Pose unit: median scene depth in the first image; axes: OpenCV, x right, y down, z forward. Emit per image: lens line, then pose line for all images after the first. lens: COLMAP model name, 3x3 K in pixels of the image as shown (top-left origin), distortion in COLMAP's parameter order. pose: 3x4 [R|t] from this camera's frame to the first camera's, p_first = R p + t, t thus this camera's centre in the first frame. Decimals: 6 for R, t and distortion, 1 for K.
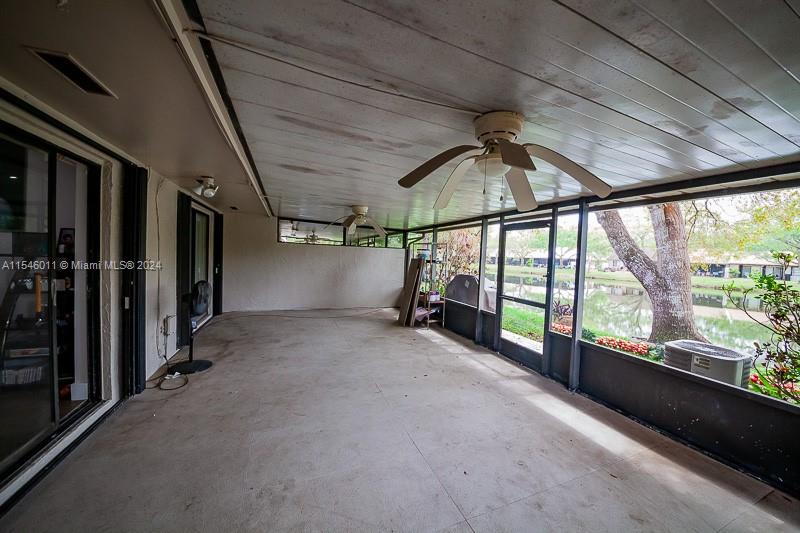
lens RADIAL K [[276.3, 0, 405.8], [0, 276.3, 265.8], [0, 0, 1]] dist [-0.025547, -0.001219]
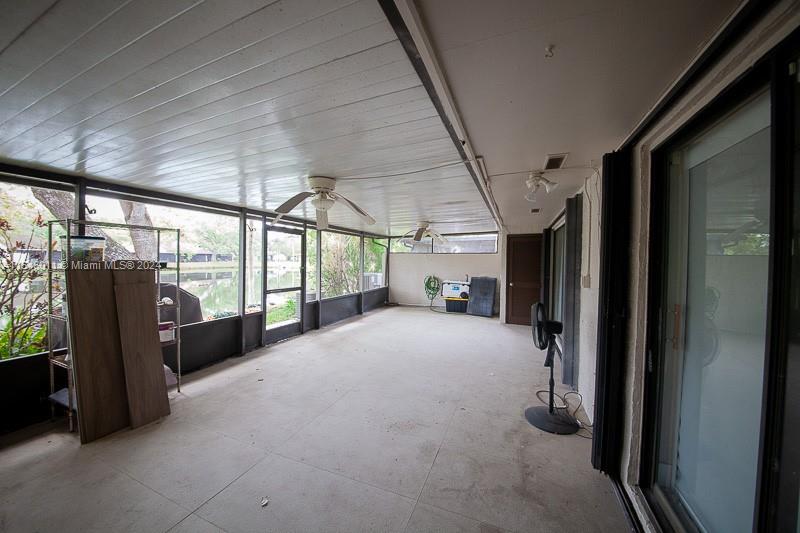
lens RADIAL K [[276.3, 0, 398.1], [0, 276.3, 268.2], [0, 0, 1]] dist [-0.025547, -0.001219]
pose [[-0.689252, -0.077260, 0.720390, -0.779567], [-0.015927, 0.995674, 0.091544, -0.087292], [-0.724346, 0.051623, -0.687501, 1.392354]]
